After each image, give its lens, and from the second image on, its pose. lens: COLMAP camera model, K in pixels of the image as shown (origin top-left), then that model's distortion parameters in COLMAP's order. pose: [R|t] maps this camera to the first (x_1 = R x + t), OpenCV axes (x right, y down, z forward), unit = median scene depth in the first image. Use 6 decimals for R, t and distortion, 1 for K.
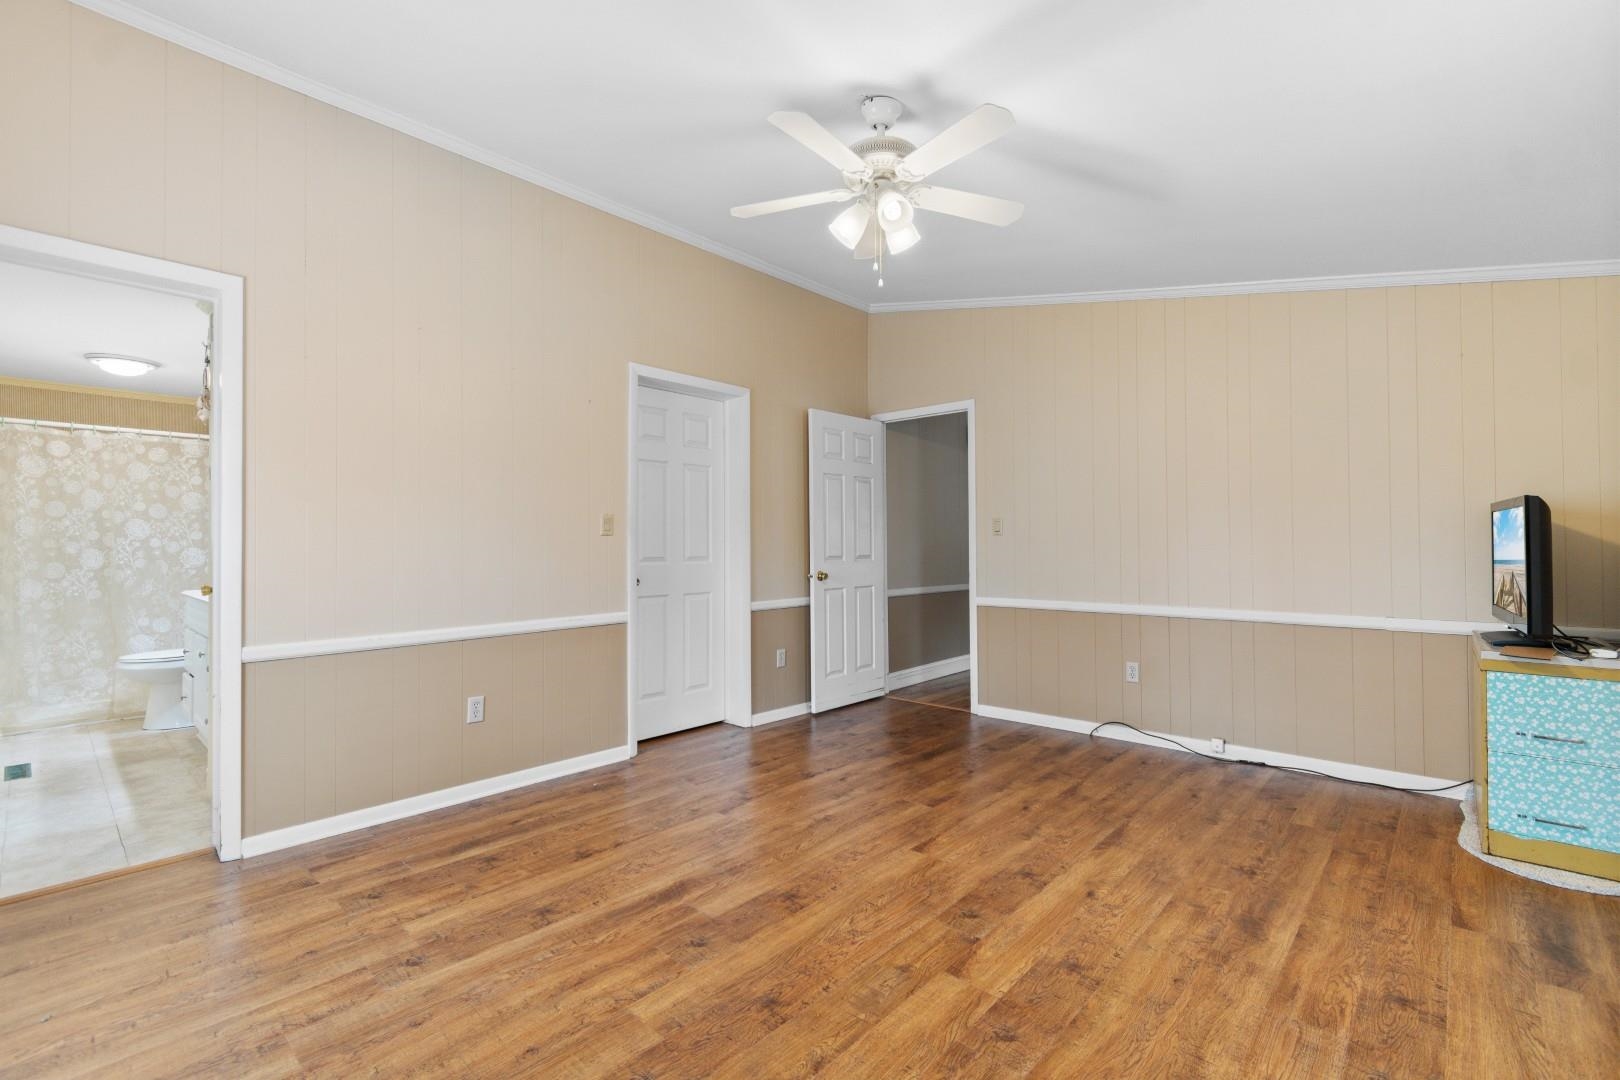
lens RADIAL K [[711.2, 0, 809.3], [0, 711.2, 539.8], [0, 0, 1]] dist [0.006648, -0.002109]
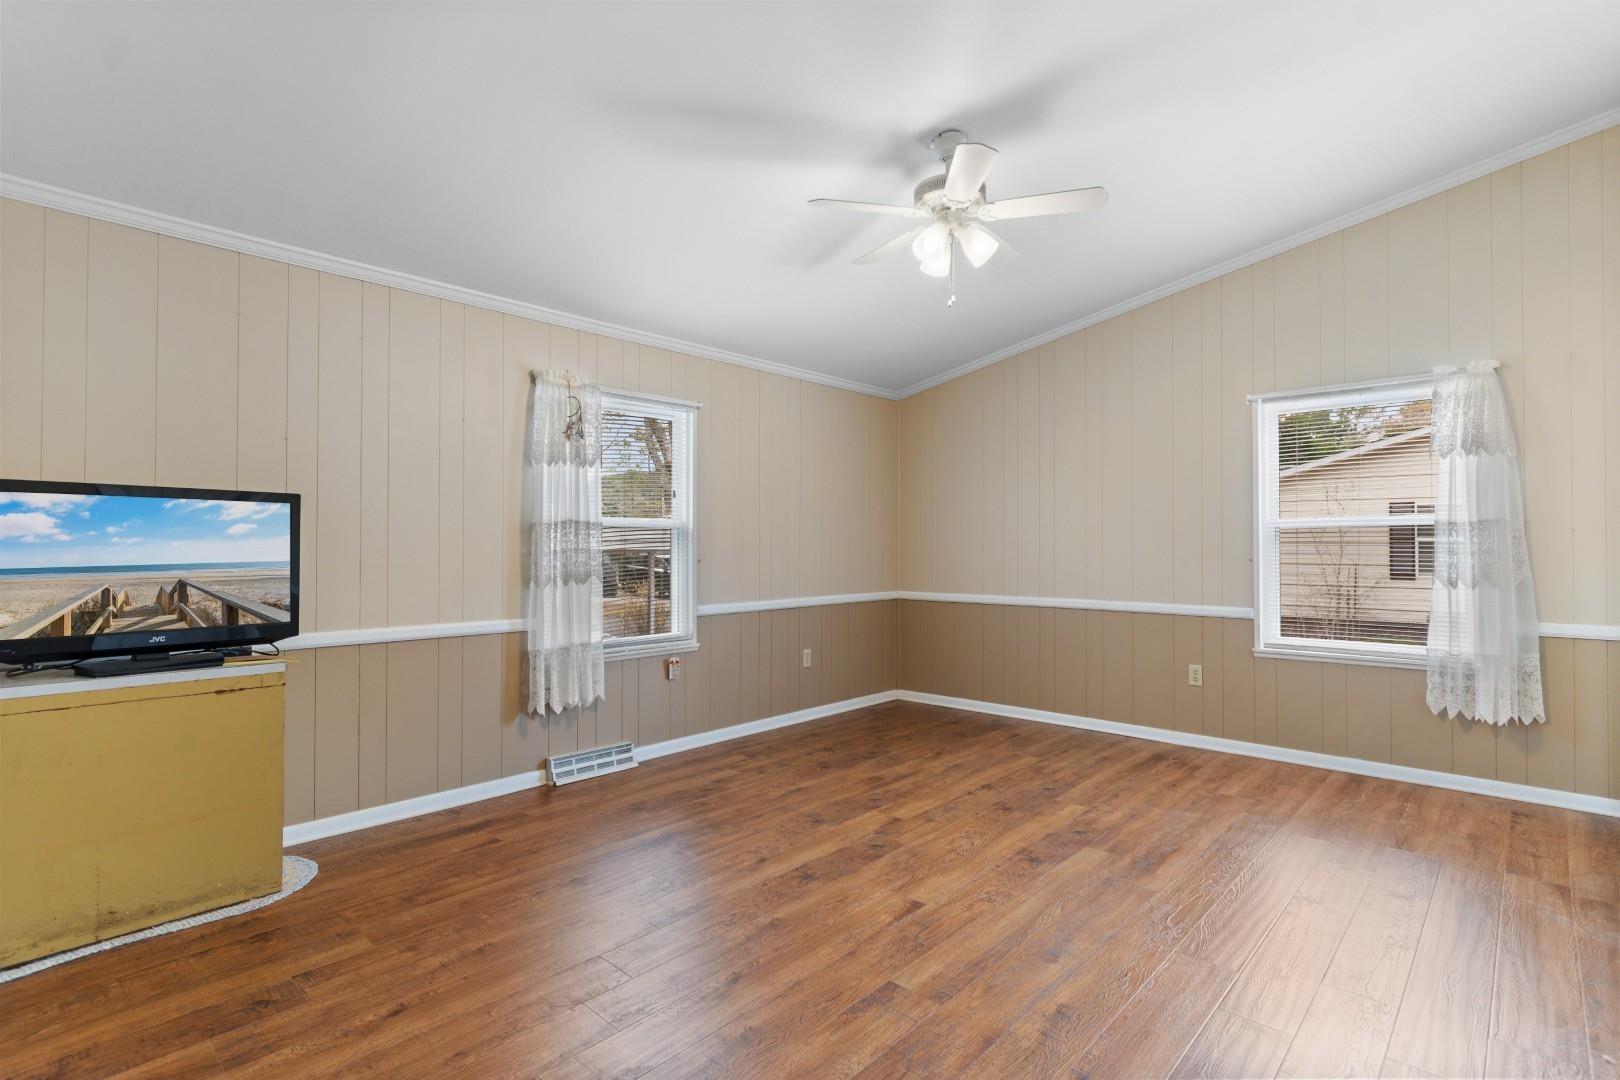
lens RADIAL K [[792.3, 0, 812.7], [0, 792.3, 531.7], [0, 0, 1]] dist [0.001163, -0.001457]
pose [[-0.999997, 0.000951, -0.002282, 0.322256], [0.000995, 0.999813, -0.019287, 0.013992], [0.002263, -0.019290, -0.999811, 2.256301]]
